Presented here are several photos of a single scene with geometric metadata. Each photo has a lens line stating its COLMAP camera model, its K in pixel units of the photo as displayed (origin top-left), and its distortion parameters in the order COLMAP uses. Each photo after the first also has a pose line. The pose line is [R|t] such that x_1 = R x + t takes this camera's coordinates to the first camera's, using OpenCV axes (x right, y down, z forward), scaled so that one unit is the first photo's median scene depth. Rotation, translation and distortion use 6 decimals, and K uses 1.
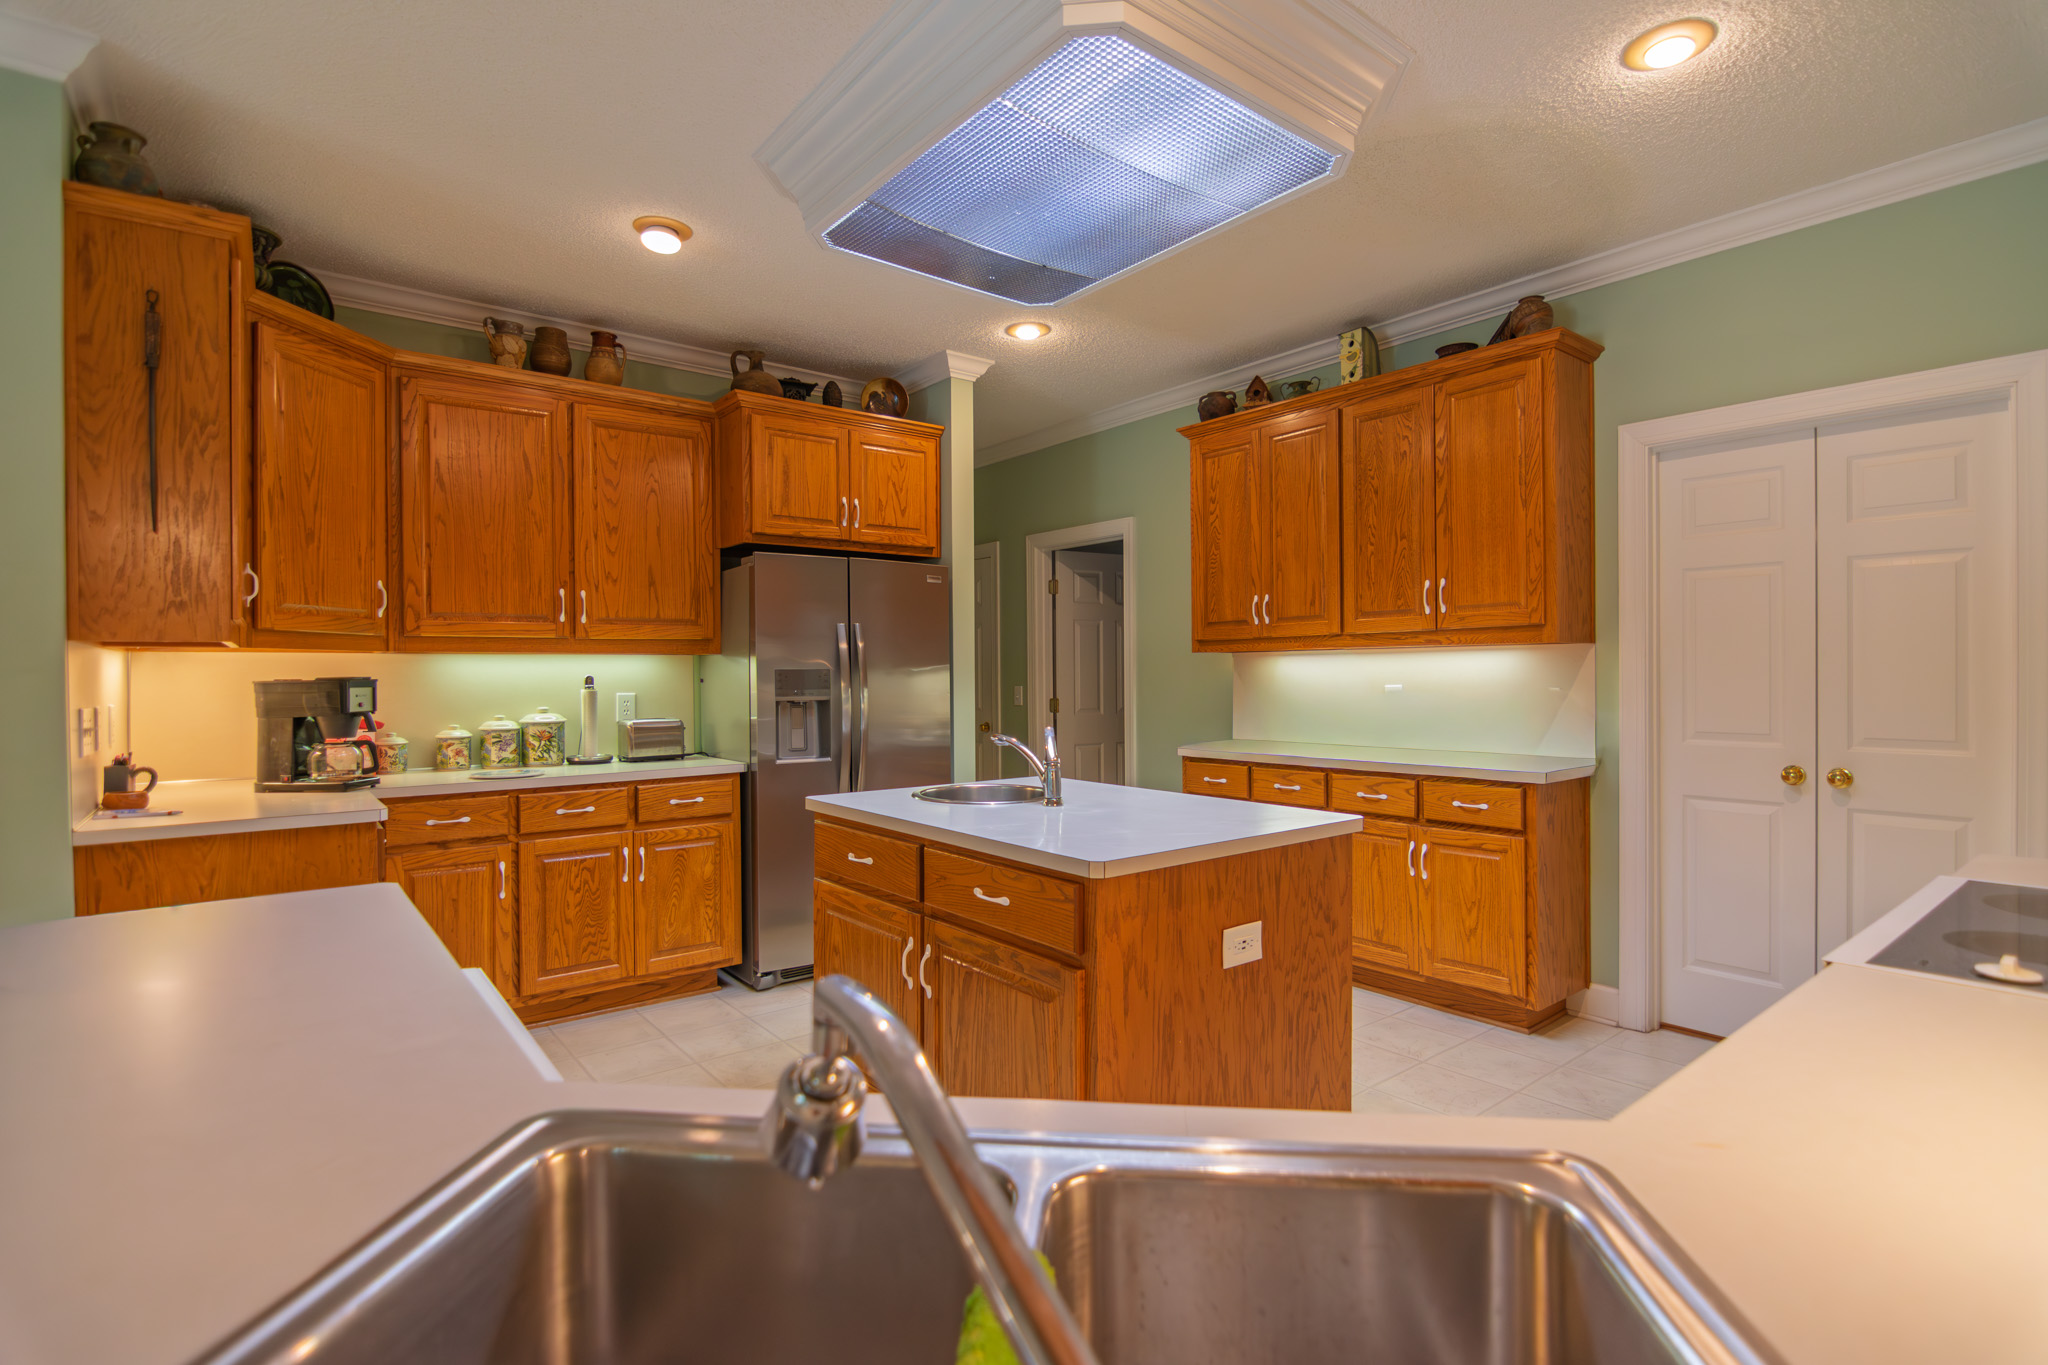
lens RADIAL K [[978.7, 0, 1032.3], [0, 978.7, 677.2], [0, 0, 1]] dist [-0.008463, -0.004743]
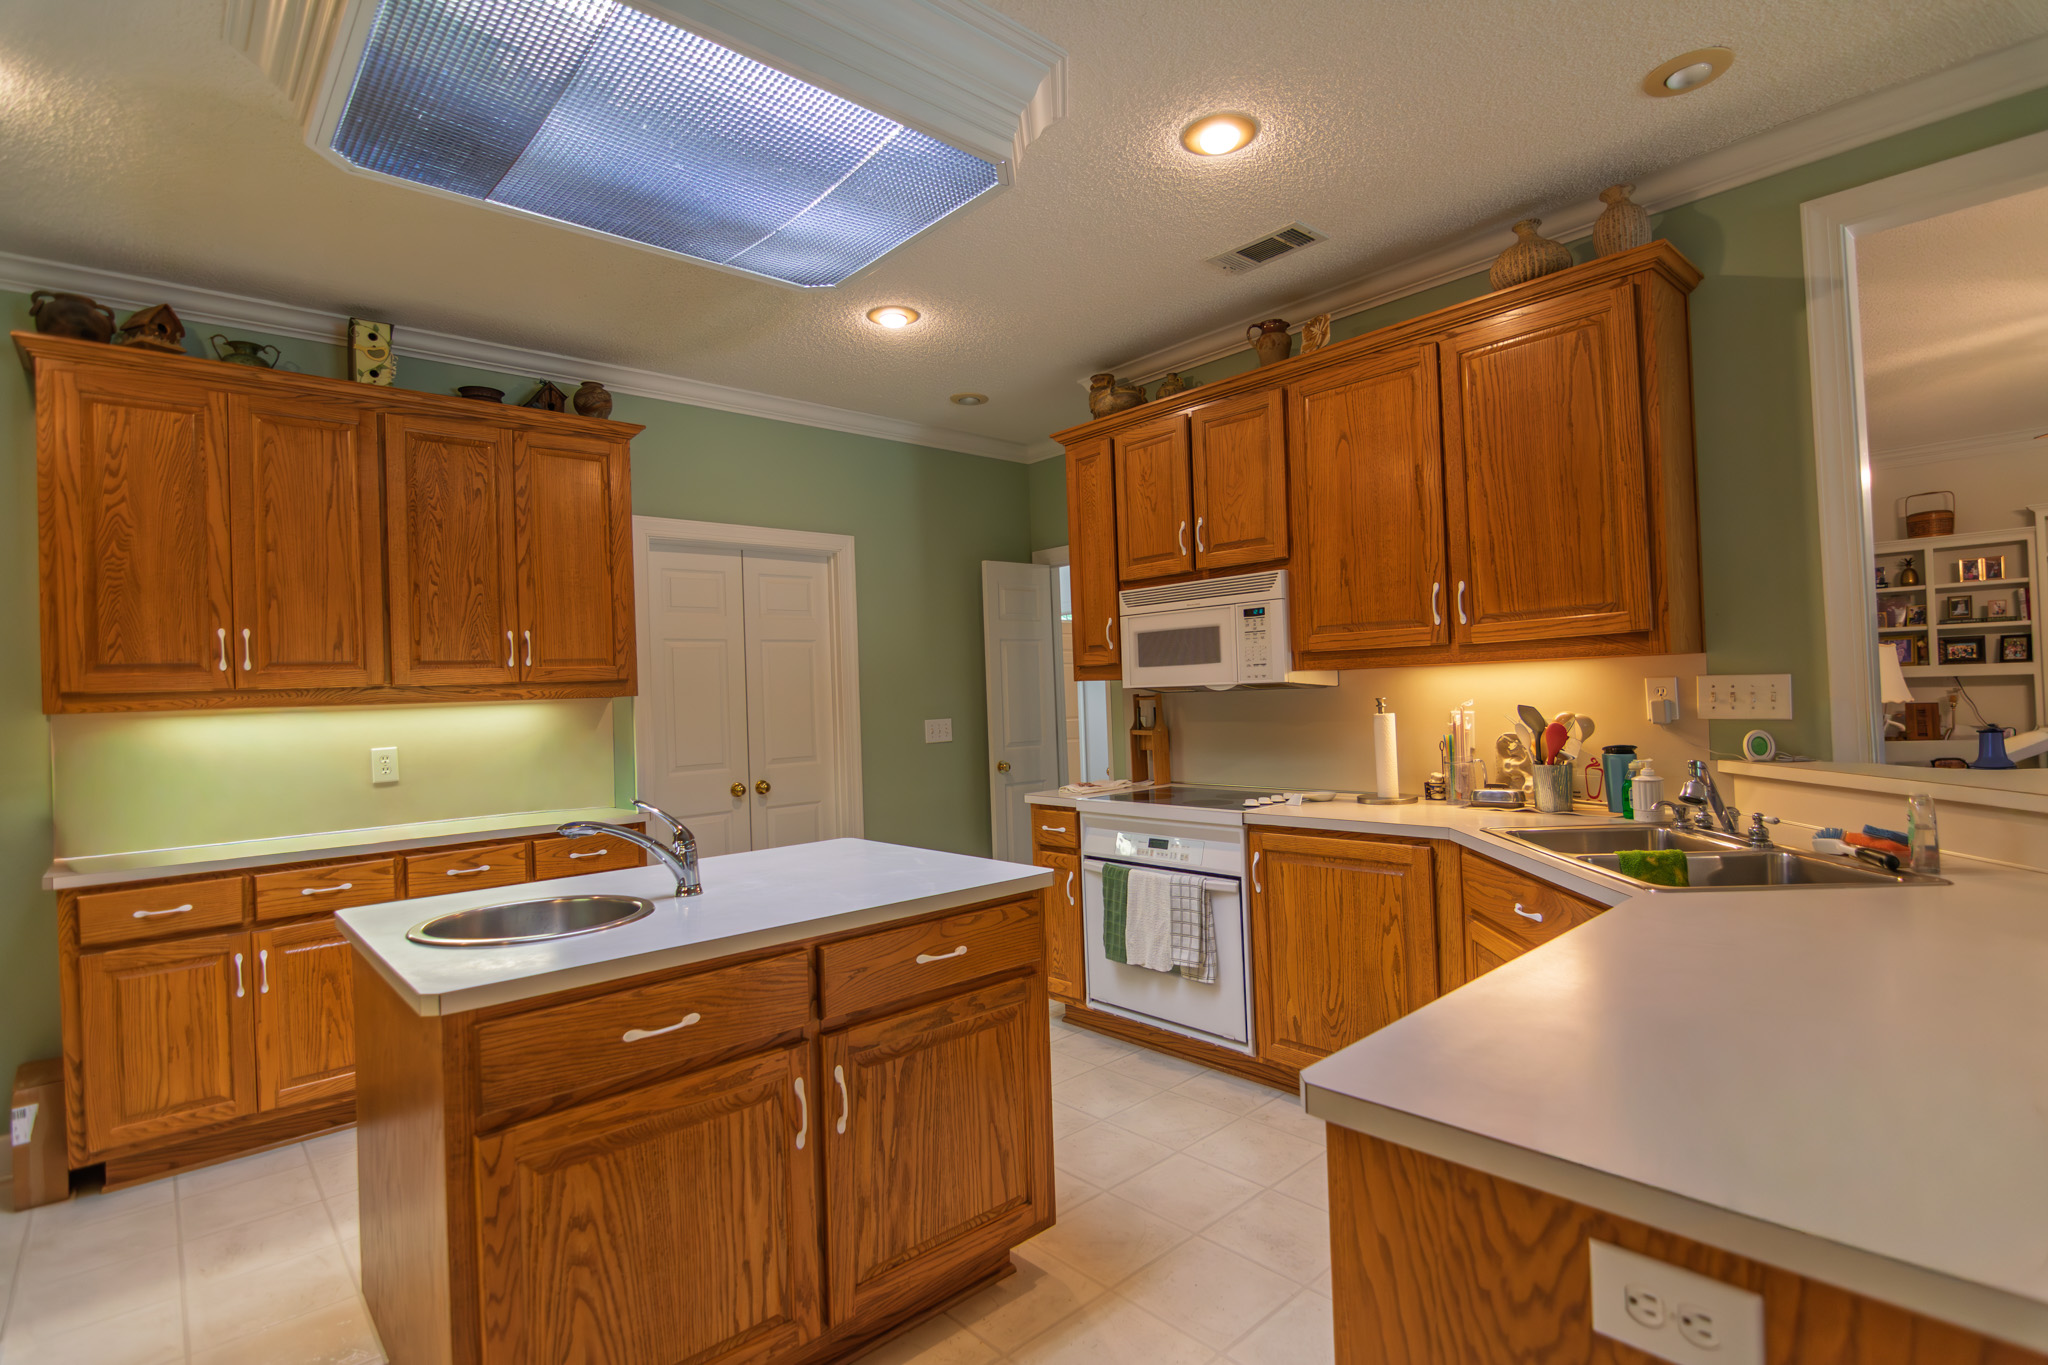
lens RADIAL K [[978.7, 0, 1032.3], [0, 978.7, 677.2], [0, 0, 1]] dist [-0.008463, -0.004743]
pose [[-0.058431, 0.026494, 0.997940, -0.577277], [0.042361, 0.998813, -0.024037, -0.009969], [-0.997392, 0.040869, -0.059484, 0.554215]]
